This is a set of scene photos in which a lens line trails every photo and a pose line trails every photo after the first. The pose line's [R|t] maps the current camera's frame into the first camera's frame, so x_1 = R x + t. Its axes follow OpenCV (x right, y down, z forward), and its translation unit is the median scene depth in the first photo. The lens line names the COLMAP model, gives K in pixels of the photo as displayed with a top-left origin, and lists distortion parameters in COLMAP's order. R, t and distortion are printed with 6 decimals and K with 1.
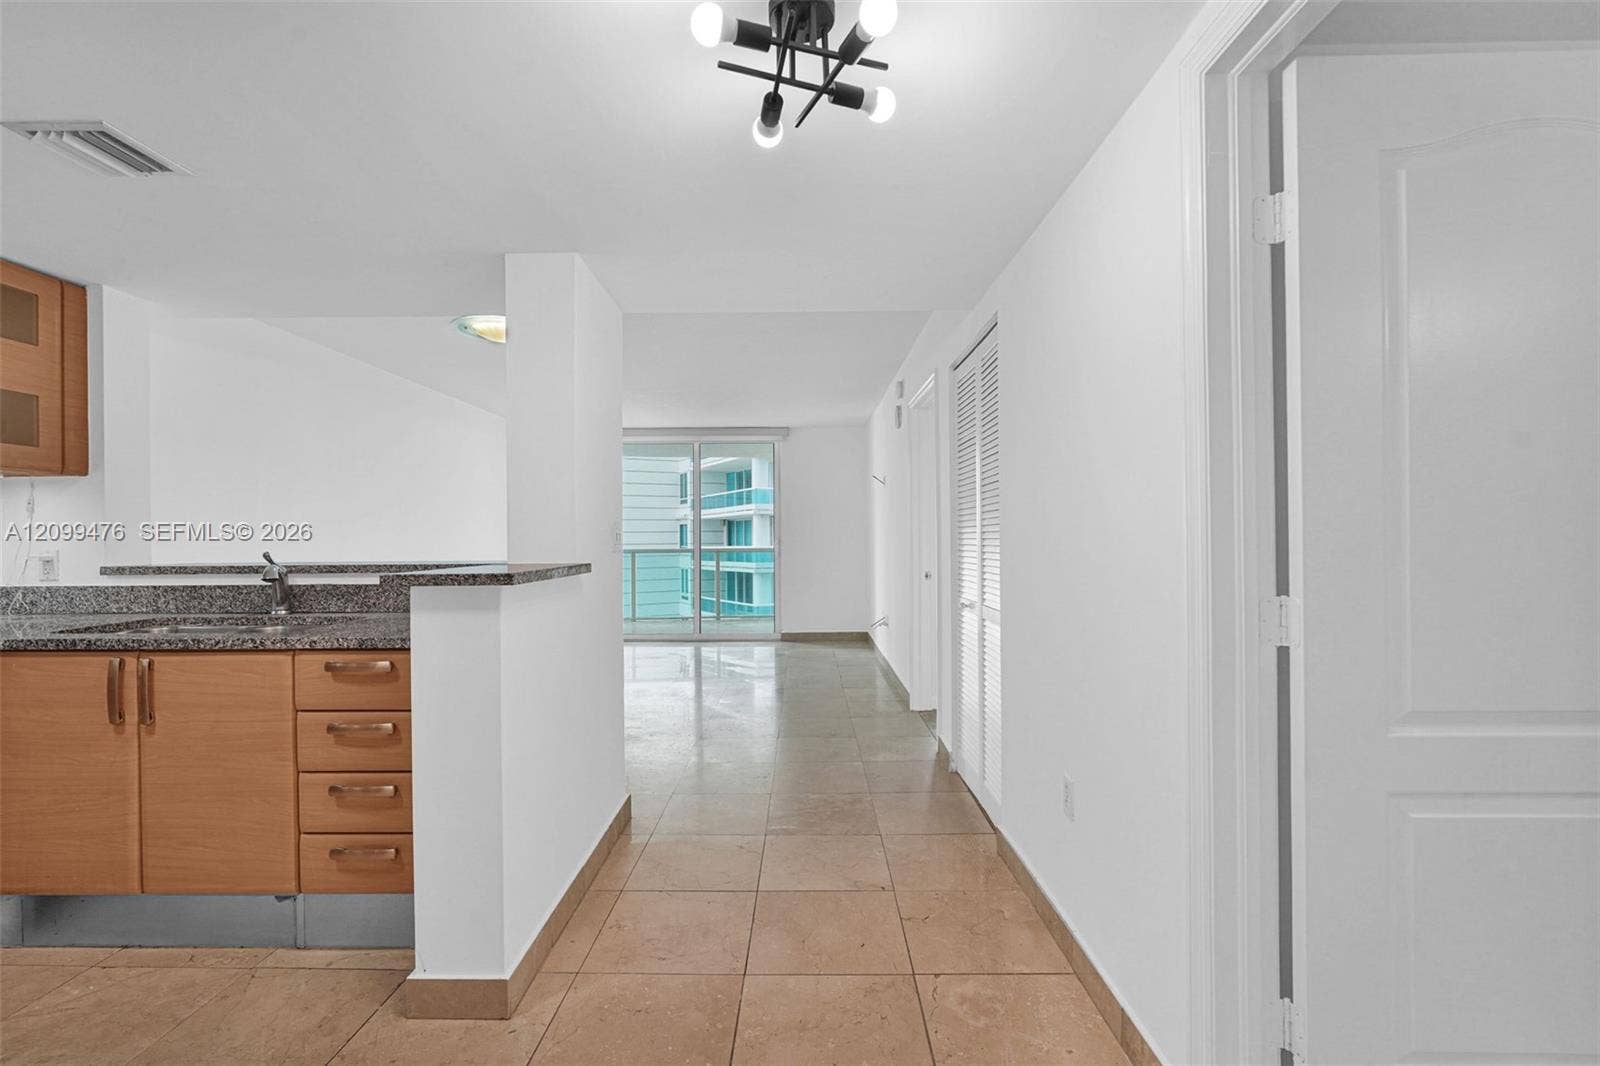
lens RADIAL K [[721.1, 0, 799.5], [0, 721.1, 535.4], [0, 0, 1]] dist [-0.019085, 0.008167]
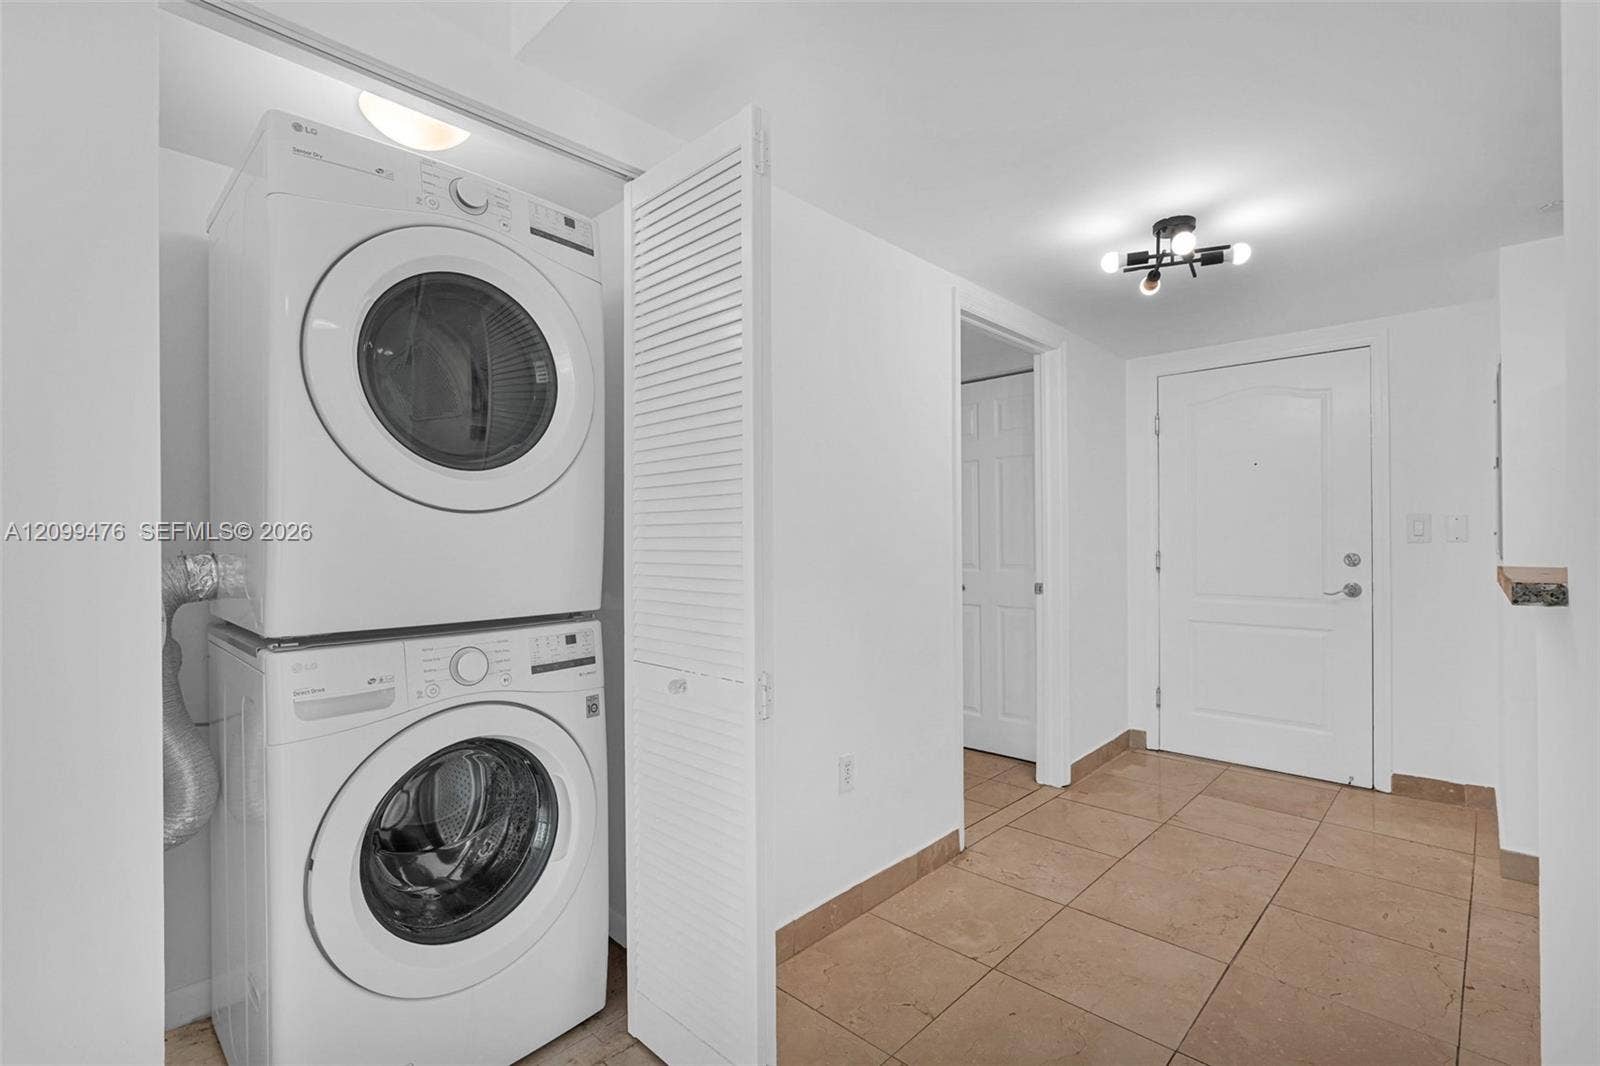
lens RADIAL K [[707.4, 0, 824.6], [0, 707.4, 531.3], [0, 0, 1]] dist [-0.016863, 0.007028]
pose [[-0.742830, 0.012530, 0.669362, -0.253244], [0.010382, 0.999920, -0.007196, 0.005442], [-0.669399, 0.001604, -0.742901, 1.446860]]
